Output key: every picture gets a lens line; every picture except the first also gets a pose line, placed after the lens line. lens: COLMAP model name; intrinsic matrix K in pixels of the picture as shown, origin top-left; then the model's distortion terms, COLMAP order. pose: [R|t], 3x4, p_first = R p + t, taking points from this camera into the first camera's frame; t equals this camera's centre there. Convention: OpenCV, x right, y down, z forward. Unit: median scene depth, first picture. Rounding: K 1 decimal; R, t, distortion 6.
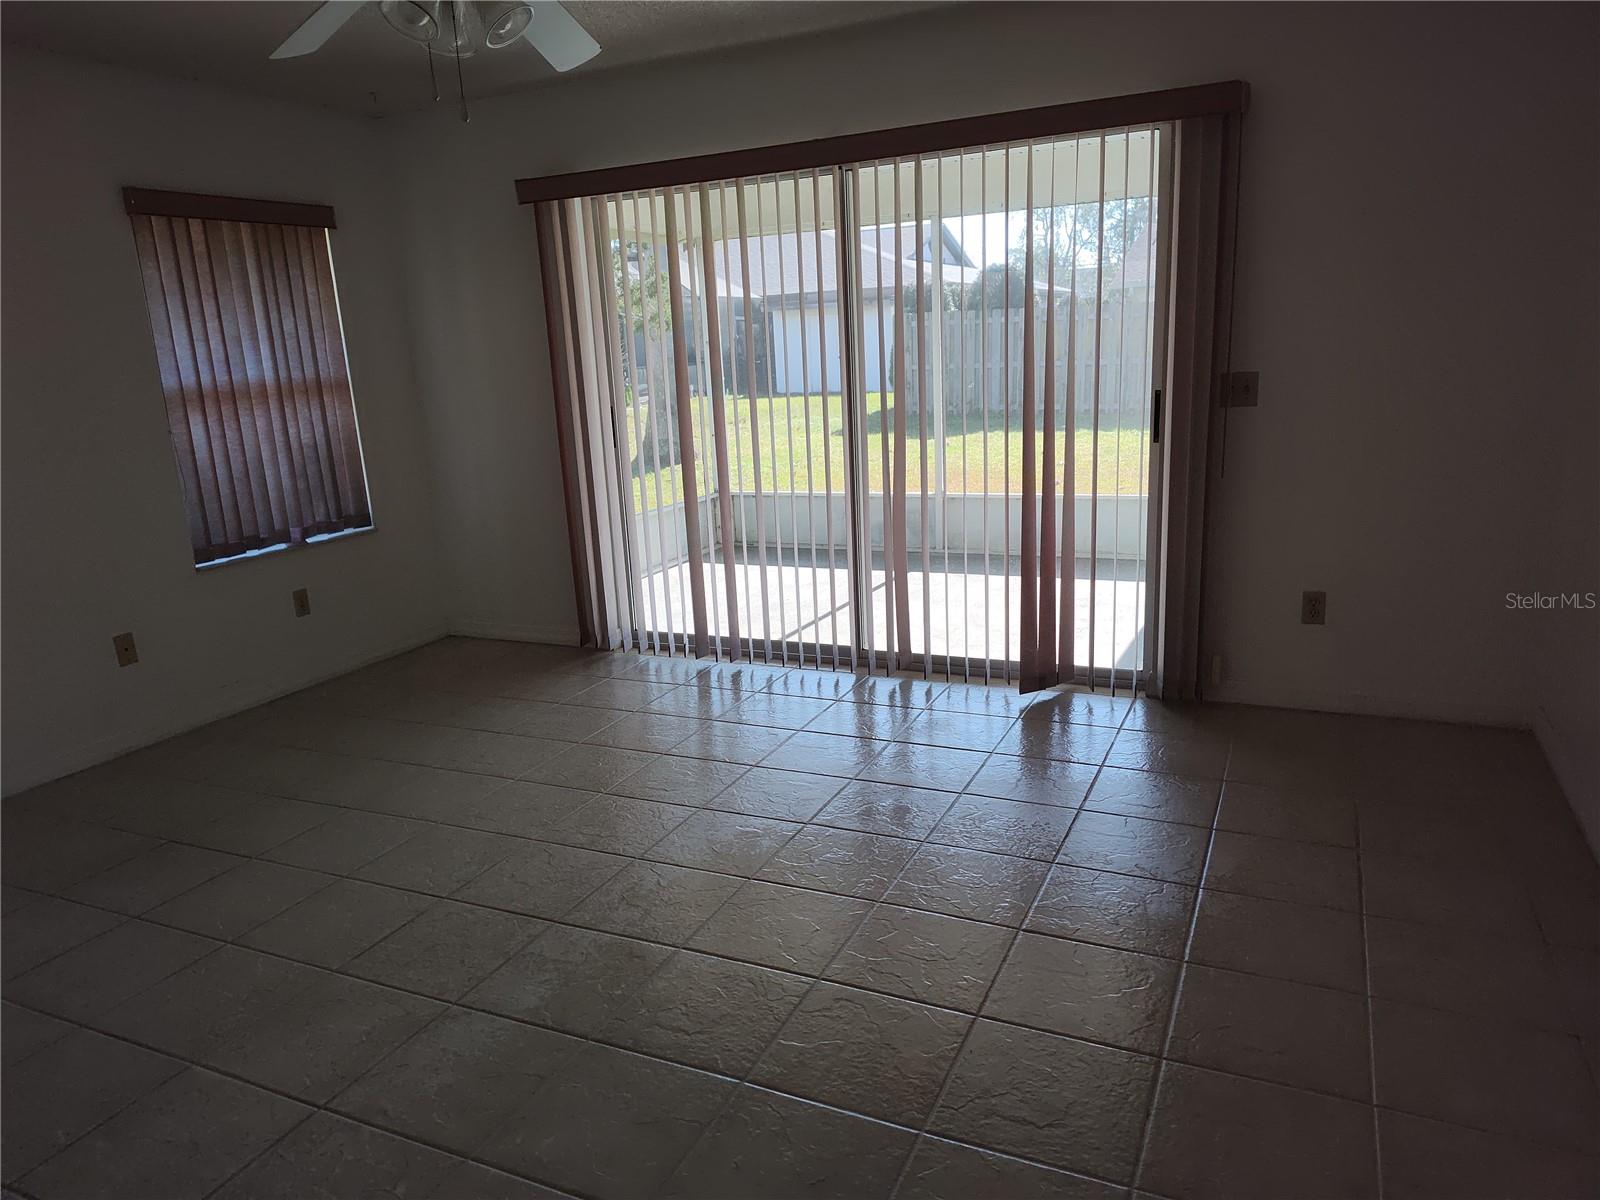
lens RADIAL K [[1097.7, 0, 798.8], [0, 1097.7, 607.6], [0, 0, 1]] dist [0.032752, -0.014029]
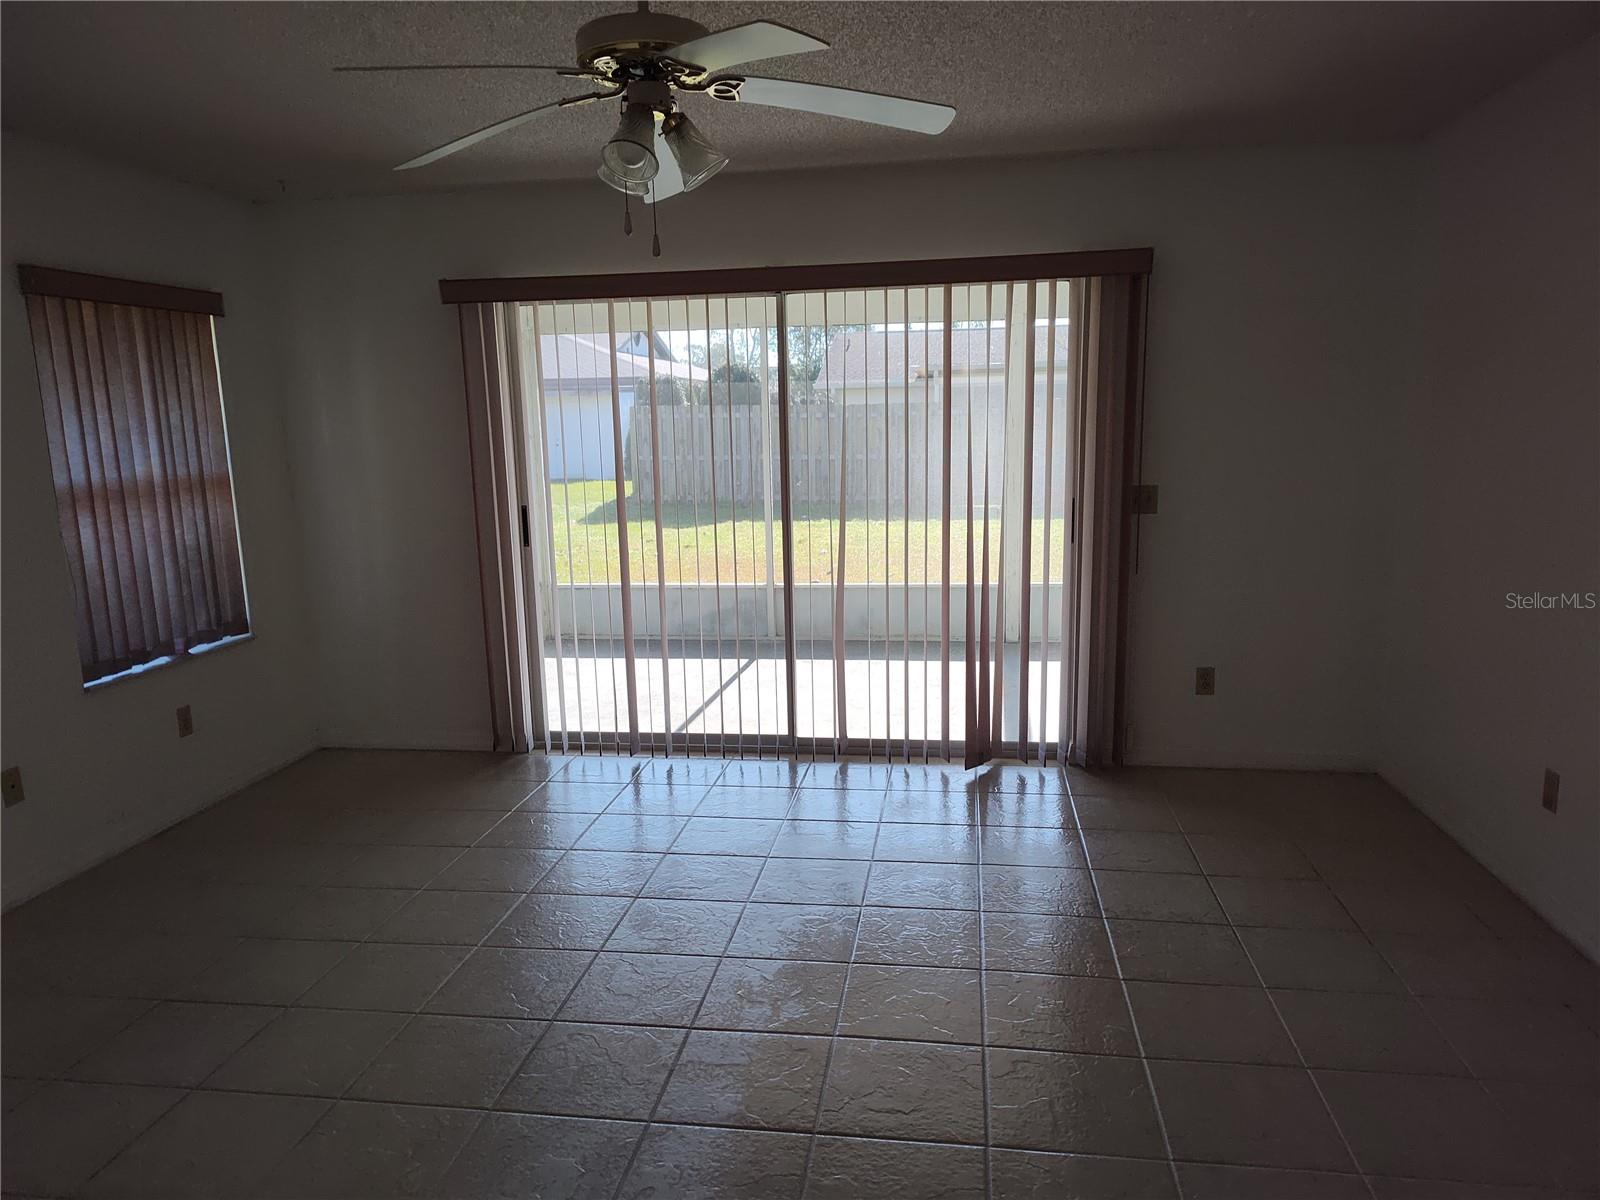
lens RADIAL K [[1097.7, 0, 788.3], [0, 1097.7, 603.9], [0, 0, 1]] dist [0.032752, -0.014029]
pose [[0.956859, -0.021519, 0.289756, -0.250290], [0.043792, 0.996543, -0.070604, -0.014885], [-0.287235, 0.080247, 0.954493, -0.008501]]
